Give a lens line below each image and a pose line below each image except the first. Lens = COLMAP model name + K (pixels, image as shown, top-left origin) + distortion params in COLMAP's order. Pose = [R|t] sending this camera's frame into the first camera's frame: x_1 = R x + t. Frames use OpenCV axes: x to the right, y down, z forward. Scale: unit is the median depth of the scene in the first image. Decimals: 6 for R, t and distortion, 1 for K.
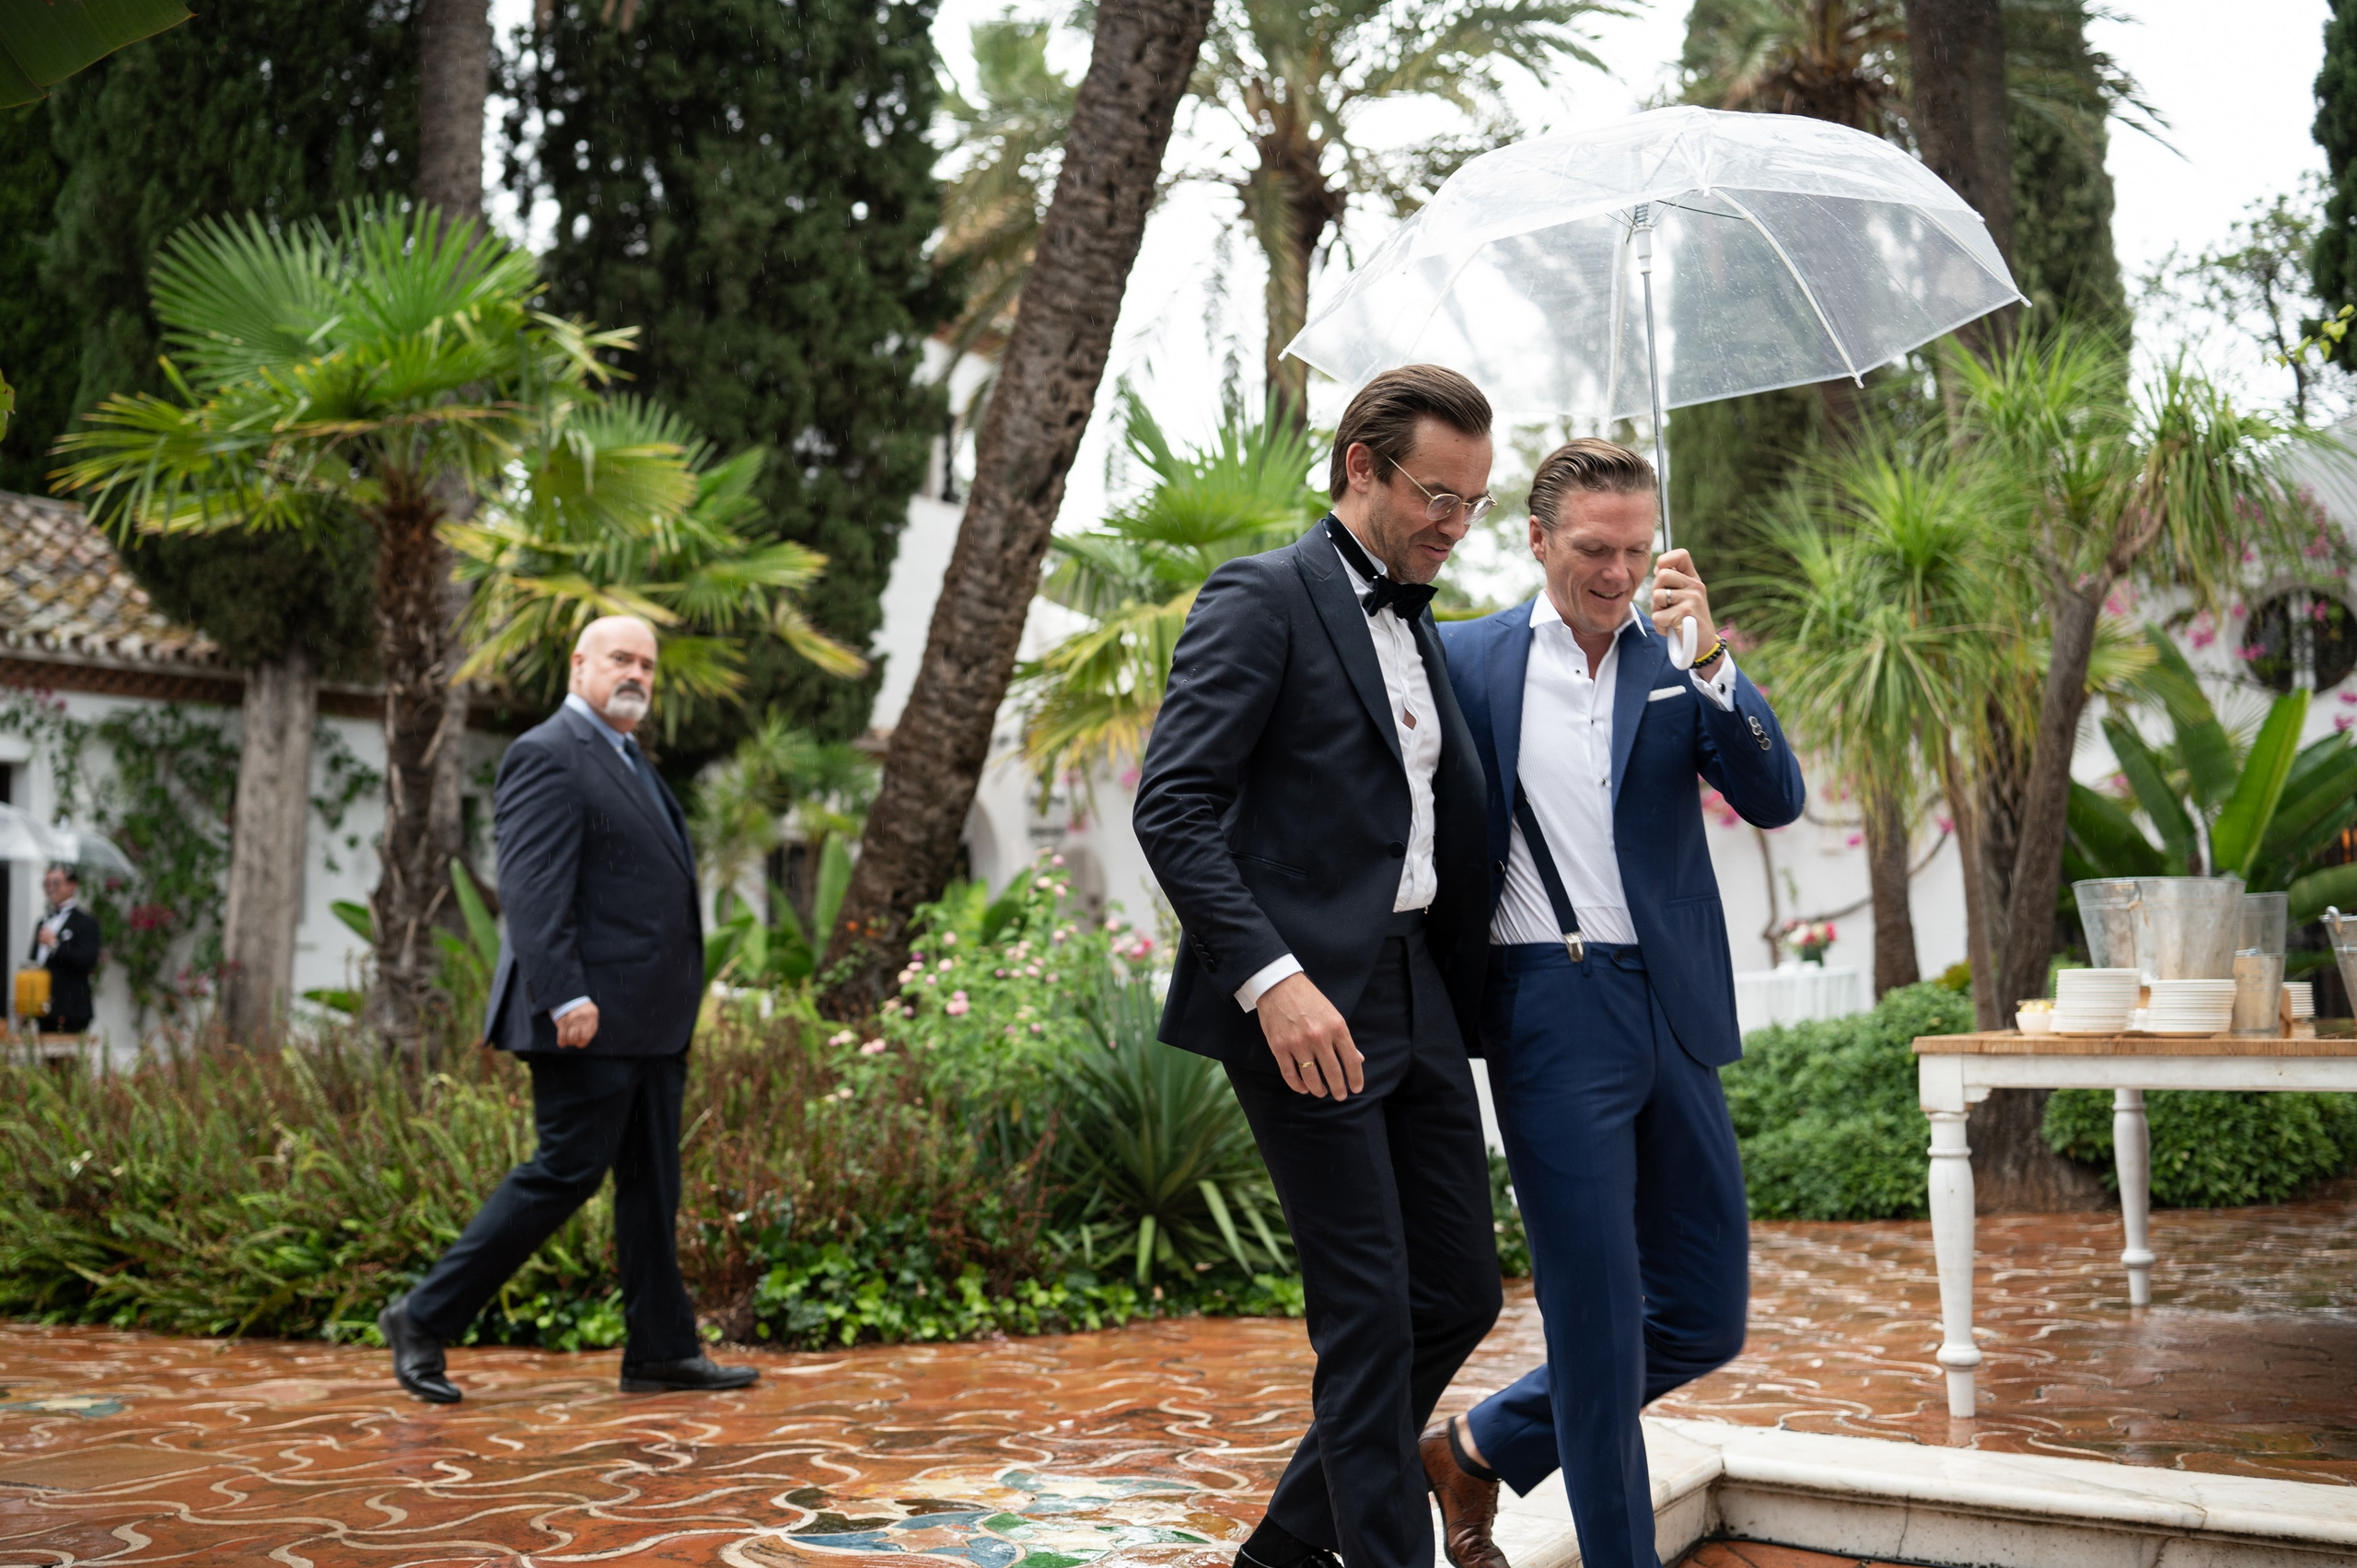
lens RADIAL K [[2472.5, 0, 1111.1], [0, 2472.5, 786.6], [0, 0, 1]] dist [0.035200, 0.014133]
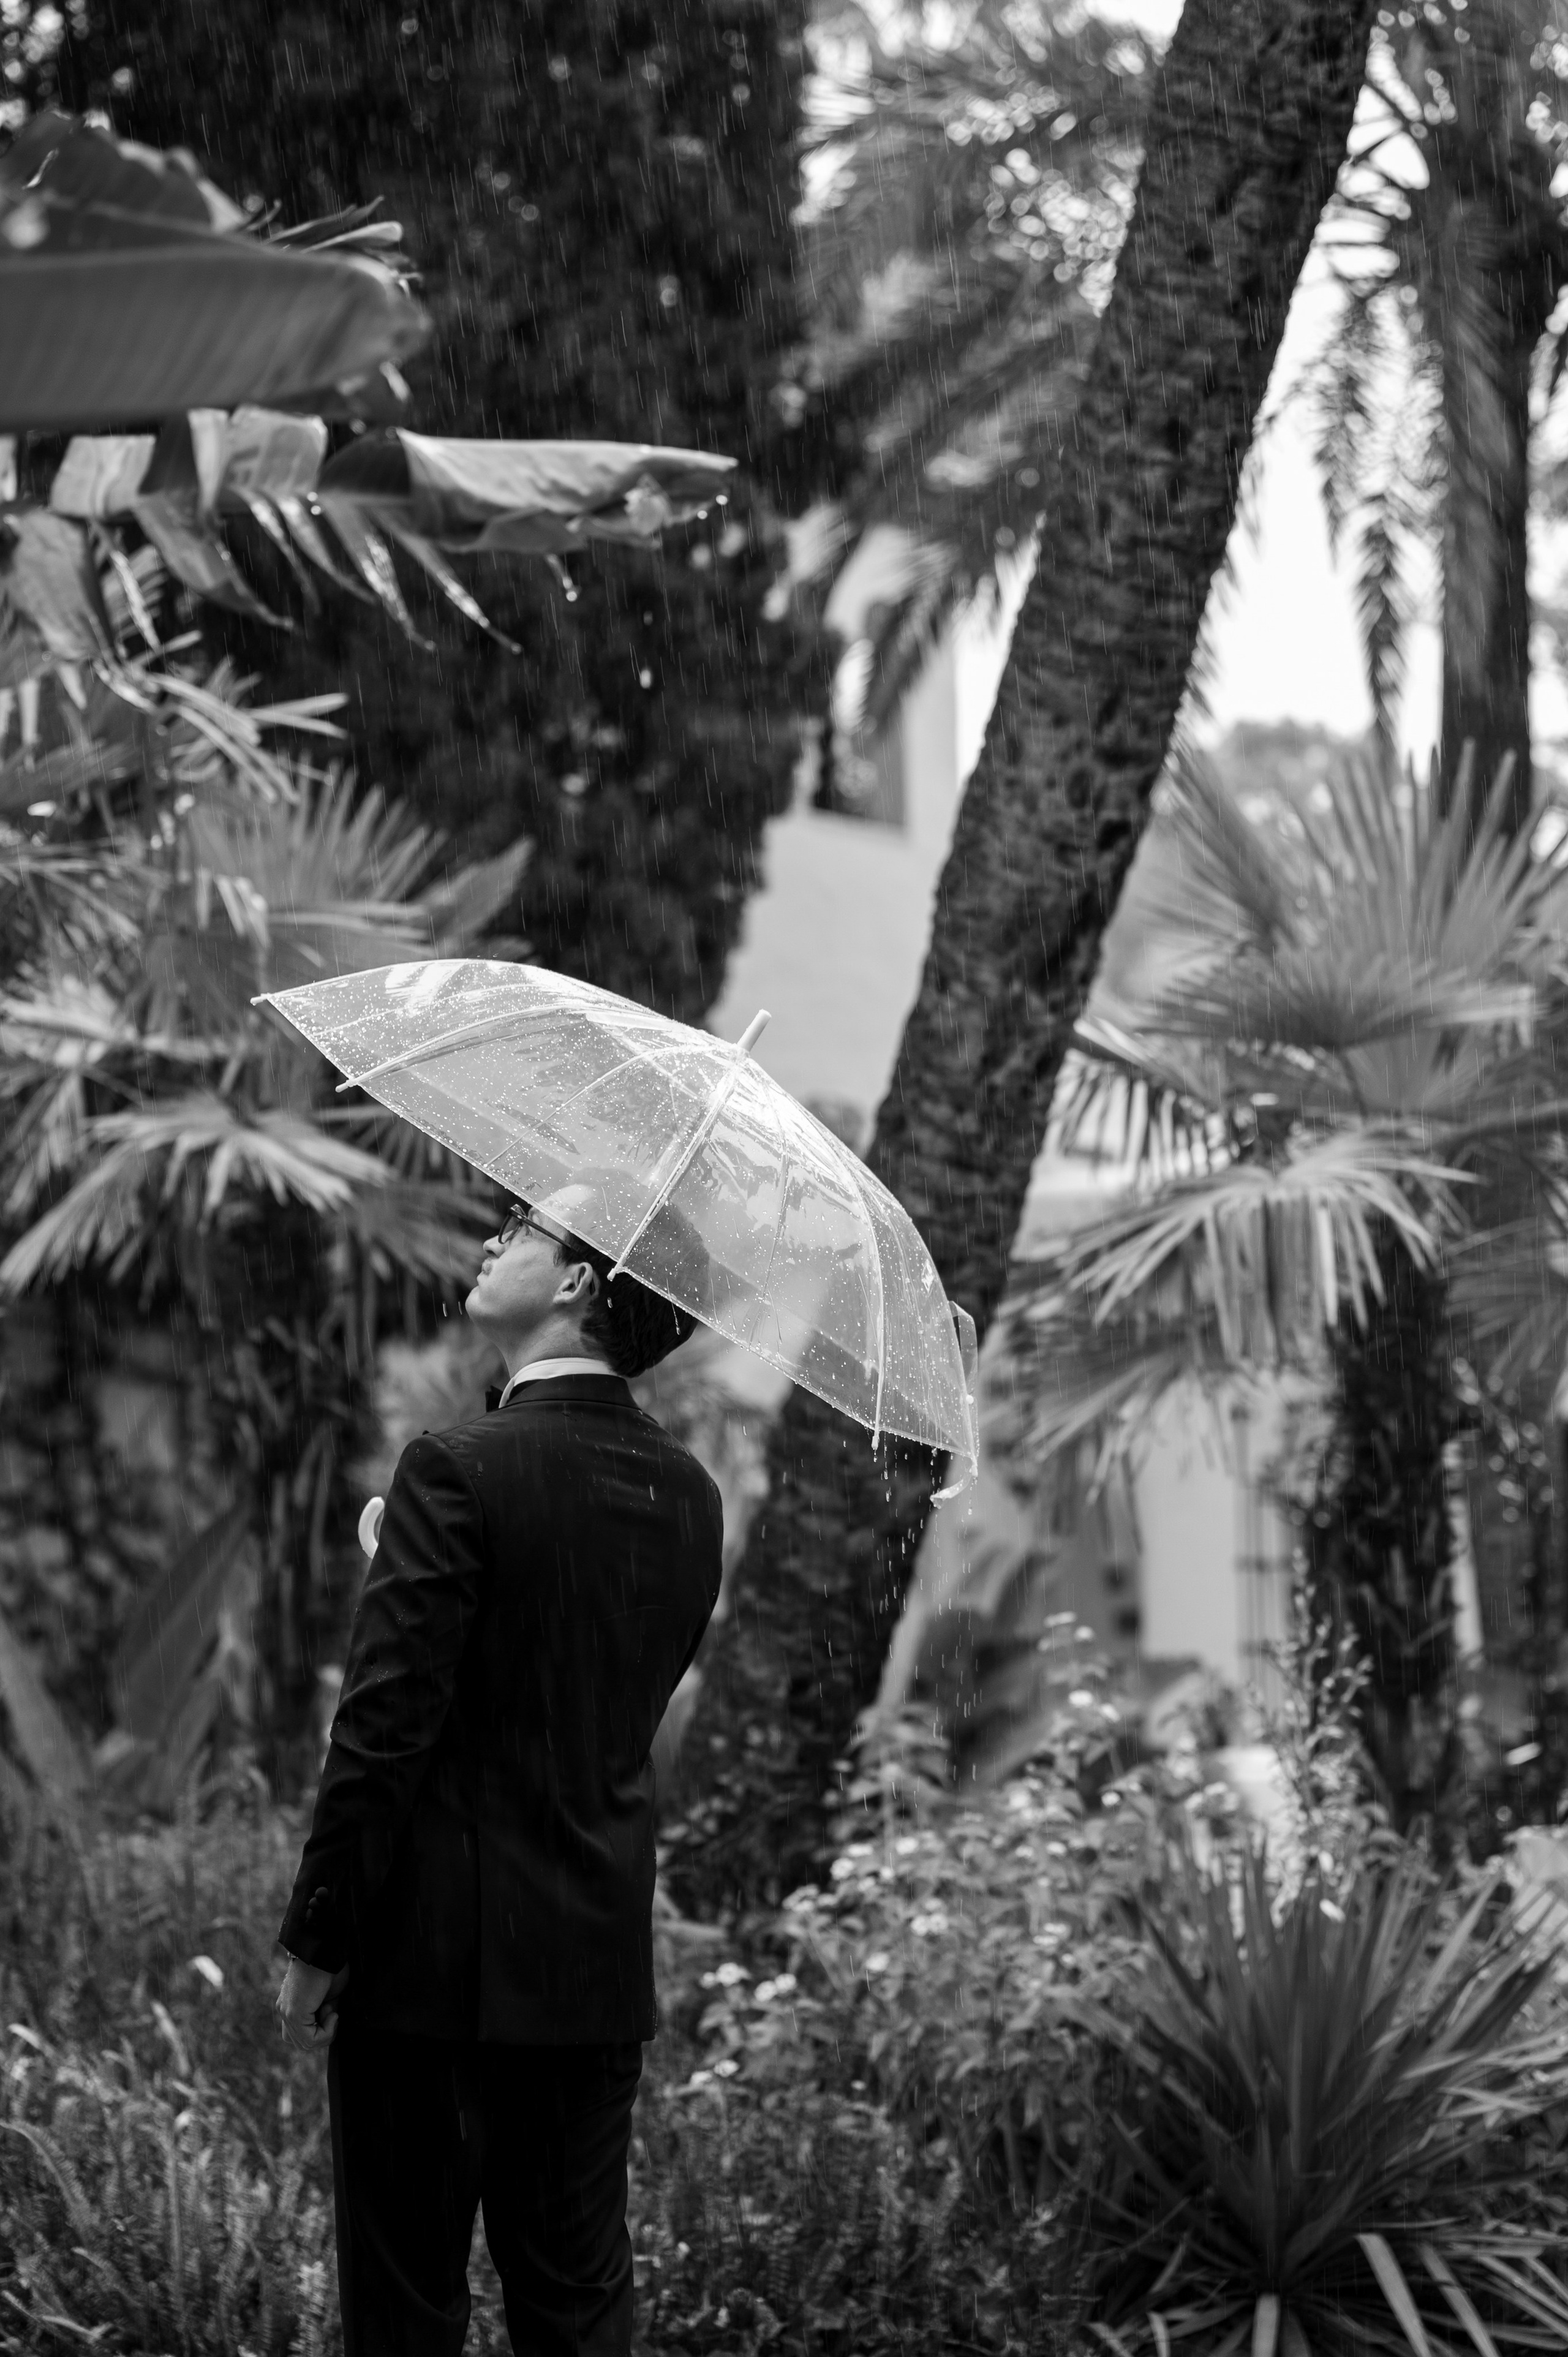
lens RADIAL K [[4903.0, 0, 784.0], [0, 4903.0, 1178.5], [0, 0, 1]] dist [-0.014131, 0.464424]
pose [[0.997415, -0.008401, -0.071361, -0.013233], [0.006349, 0.999561, -0.028930, -0.050276], [0.071572, 0.028402, 0.997031, -0.132365]]
